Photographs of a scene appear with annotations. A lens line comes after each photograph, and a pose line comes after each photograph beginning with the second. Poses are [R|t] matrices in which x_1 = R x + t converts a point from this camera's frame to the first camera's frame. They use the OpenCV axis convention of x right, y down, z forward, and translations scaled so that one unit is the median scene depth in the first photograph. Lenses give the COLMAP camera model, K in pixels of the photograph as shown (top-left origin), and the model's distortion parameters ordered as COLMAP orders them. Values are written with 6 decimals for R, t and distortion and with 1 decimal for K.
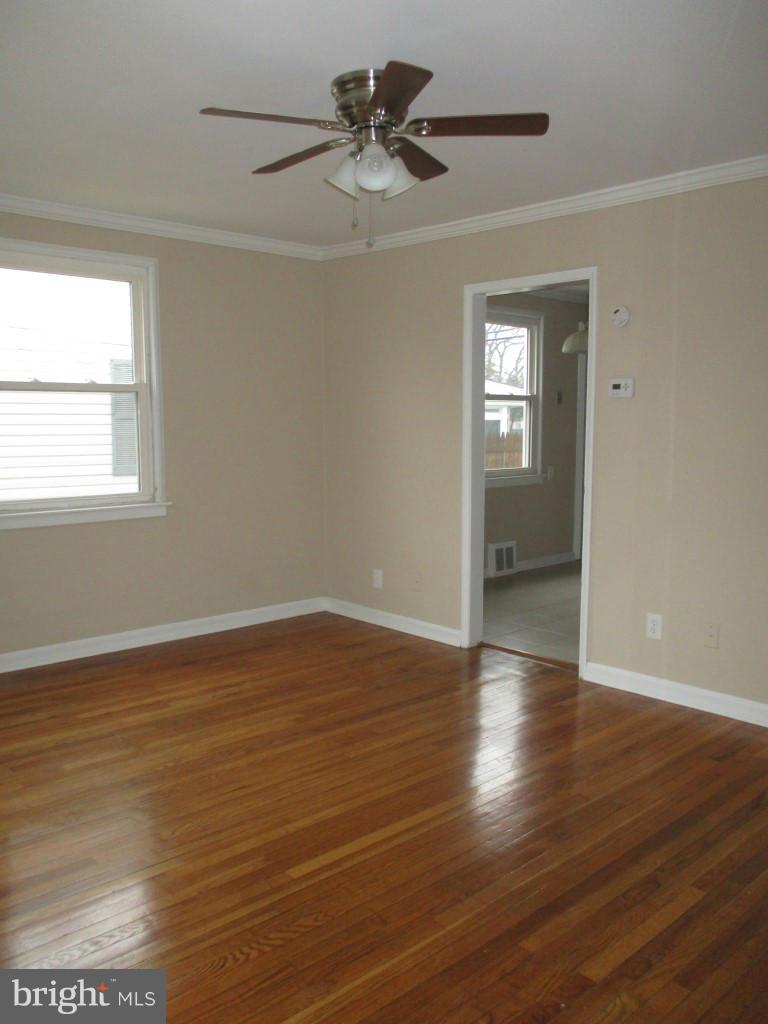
lens RADIAL K [[843.4, 0, 384.6], [0, 843.4, 524.5], [0, 0, 1]] dist [-0.054532, -0.005238]
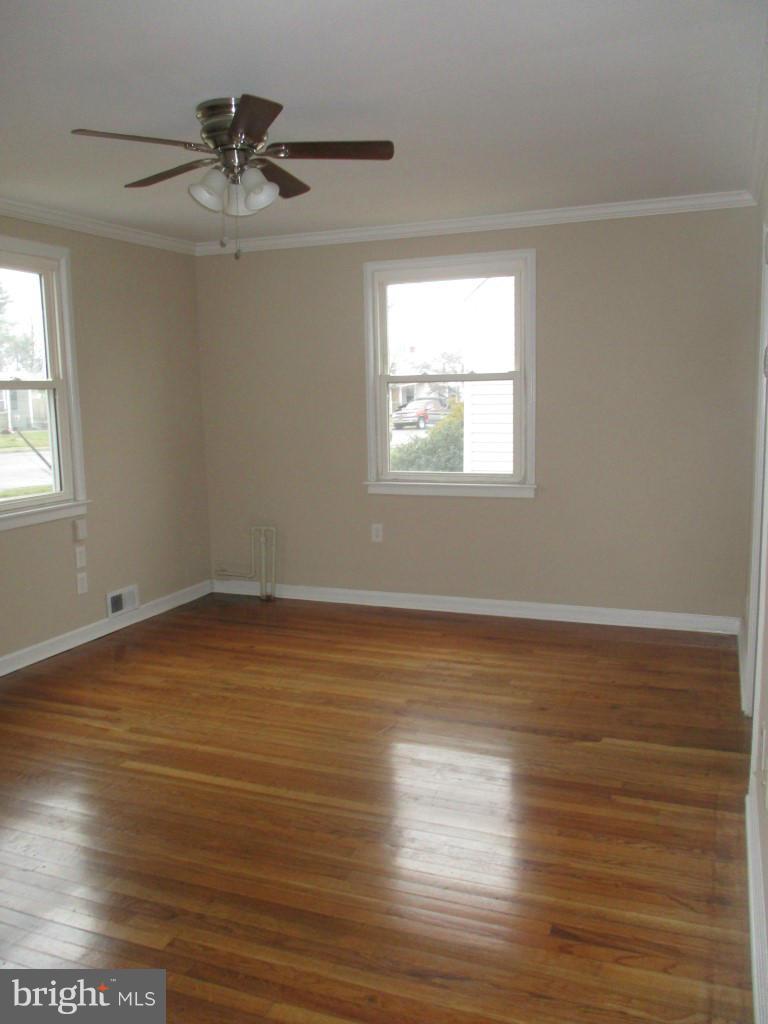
lens RADIAL K [[851.3, 0, 384.0], [0, 851.3, 512.0], [0, 0, 1]] dist [-0.040209, 0.009672]
pose [[0.427171, 0.115111, -0.896813, 0.893918], [-0.092205, 0.992238, 0.083440, -0.094386], [0.899457, 0.047047, 0.434469, 0.557723]]
